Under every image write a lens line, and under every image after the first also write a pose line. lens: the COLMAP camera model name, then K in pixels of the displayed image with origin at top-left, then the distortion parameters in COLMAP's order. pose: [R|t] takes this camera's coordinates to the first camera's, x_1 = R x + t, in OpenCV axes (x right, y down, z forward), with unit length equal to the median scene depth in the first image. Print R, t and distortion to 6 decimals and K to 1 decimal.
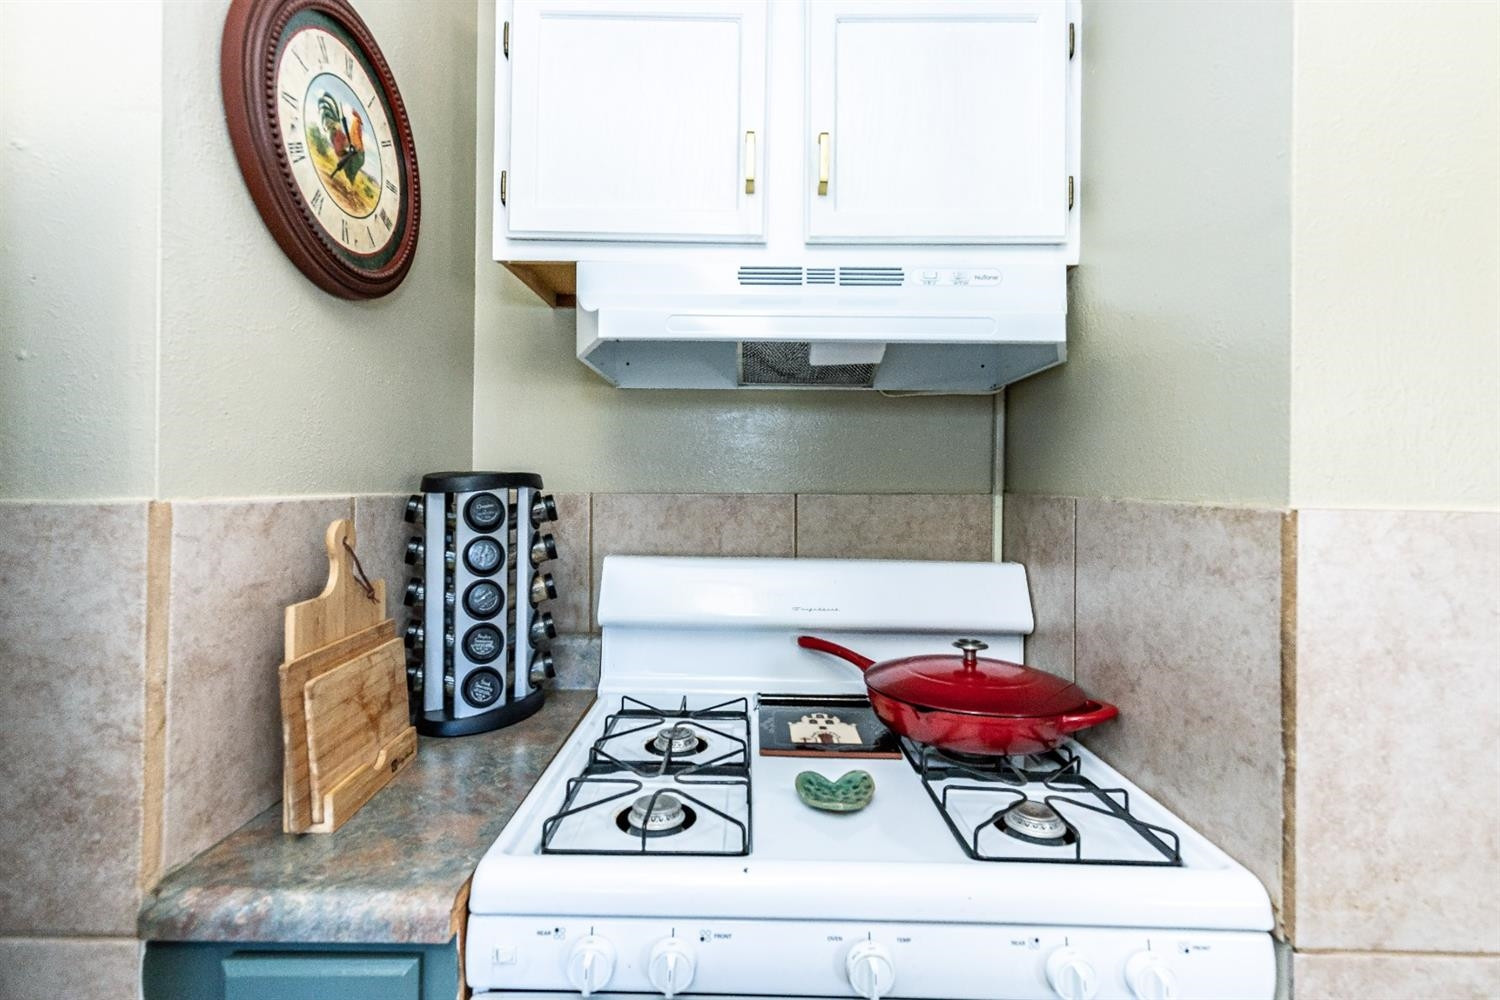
lens RADIAL K [[689.0, 0, 758.6], [0, 689.0, 472.3], [0, 0, 1]] dist [0.007206, -0.001352]
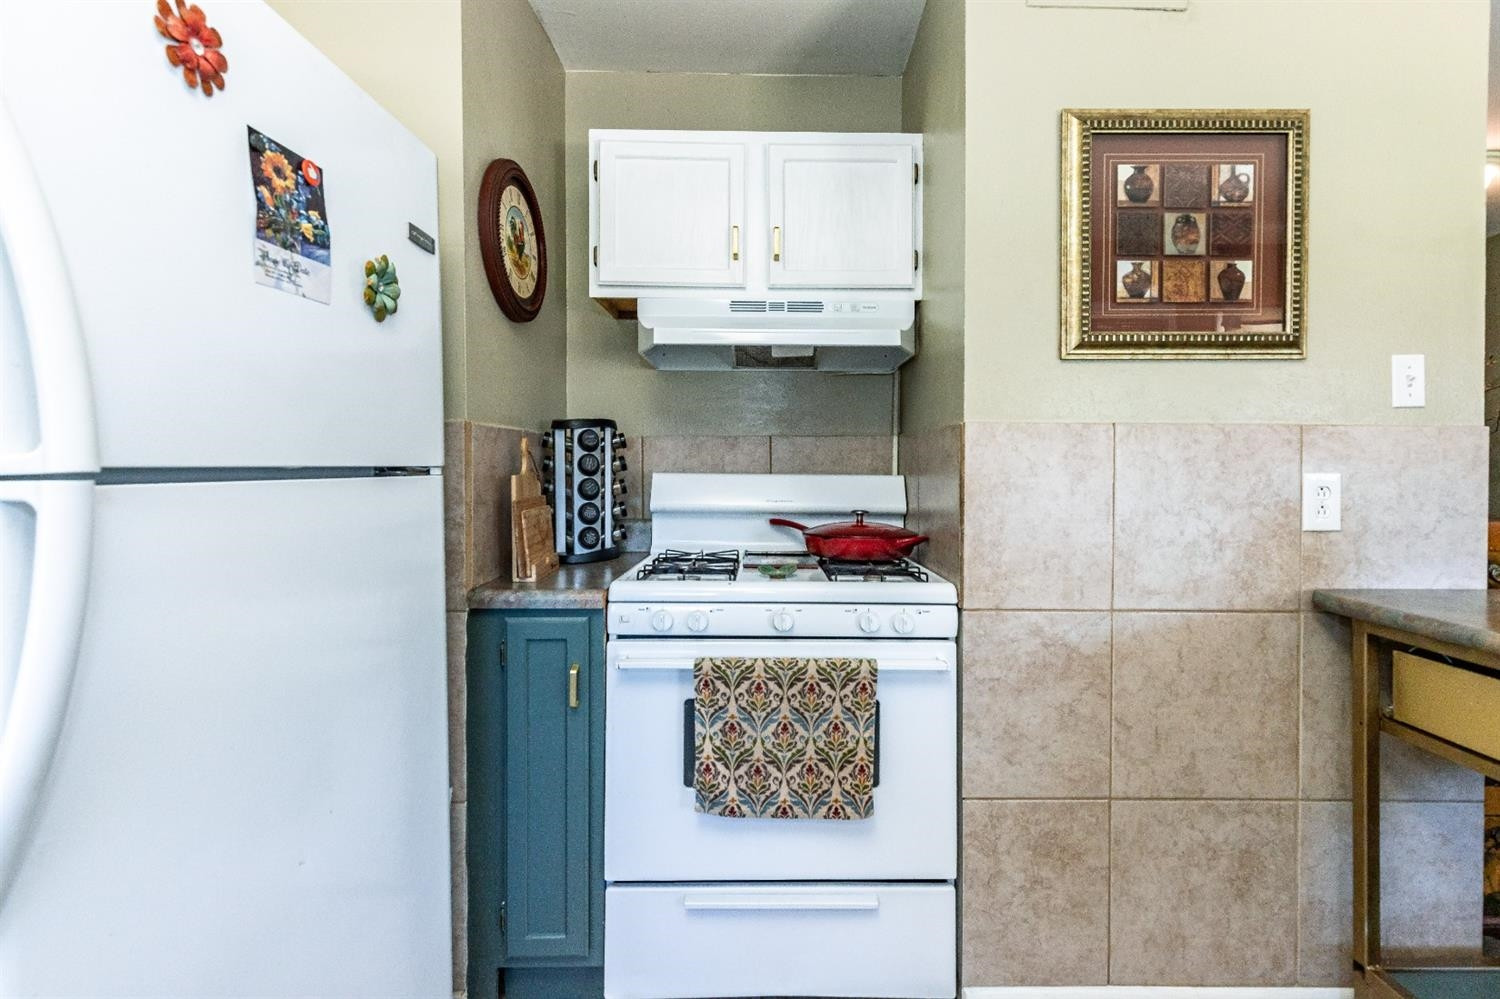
lens RADIAL K [[689.0, 0, 796.0], [0, 689.0, 473.6], [0, 0, 1]] dist [0.007206, -0.001352]
pose [[0.999511, -0.007690, 0.030303, 0.086294], [0.006818, 0.999563, 0.028770, 0.097500], [-0.030511, -0.028549, 0.999127, -0.818245]]
